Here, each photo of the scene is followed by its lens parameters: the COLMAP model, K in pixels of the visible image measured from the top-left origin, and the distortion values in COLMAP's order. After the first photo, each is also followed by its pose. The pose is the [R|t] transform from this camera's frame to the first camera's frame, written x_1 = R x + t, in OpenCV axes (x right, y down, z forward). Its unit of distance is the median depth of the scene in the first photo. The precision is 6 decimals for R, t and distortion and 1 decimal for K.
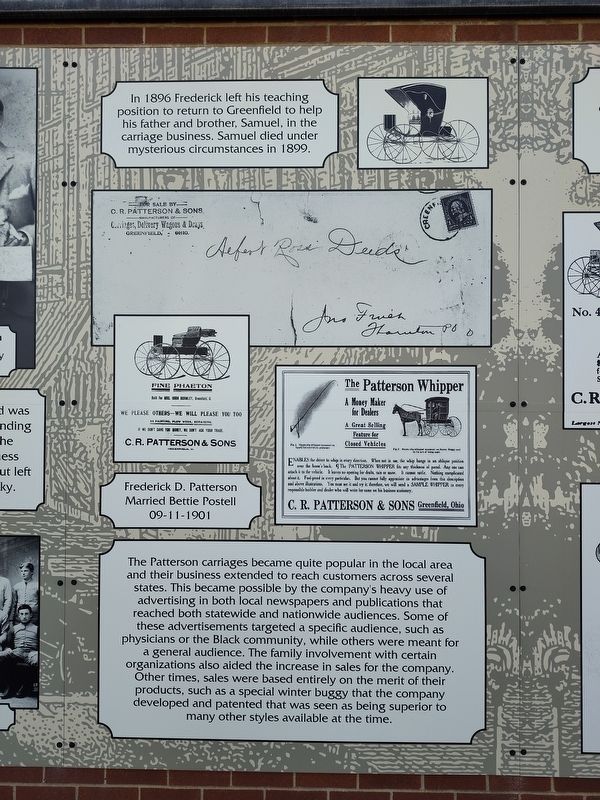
lens RADIAL K [[532.7, 0, 302.0], [0, 532.7, 398.6], [0, 0, 1]] dist [0.016322, -0.011994]
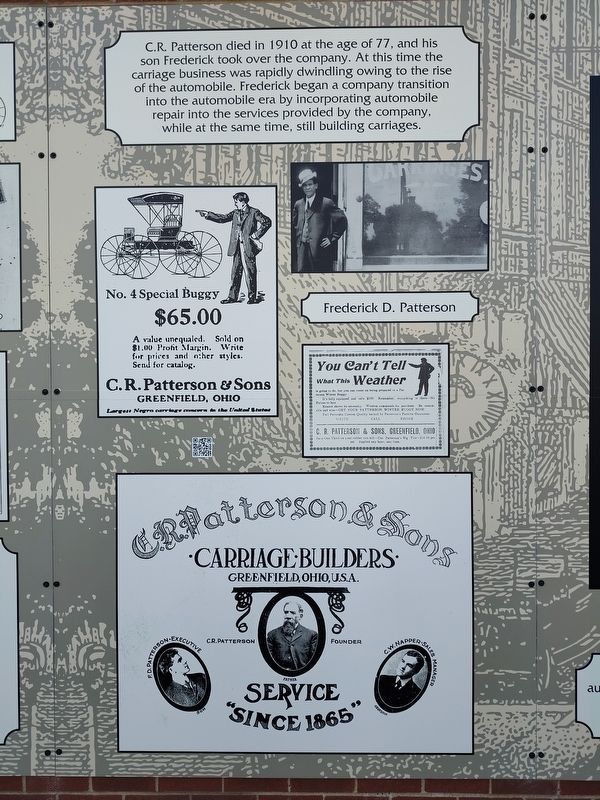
lens RADIAL K [[532.7, 0, 352.7], [0, 532.7, 395.7], [0, 0, 1]] dist [0.016322, -0.011994]
pose [[0.999916, -0.011121, 0.006725, 0.935729], [0.010945, 0.999613, 0.025573, -0.001160], [-0.007006, -0.025497, 0.999650, 0.046662]]
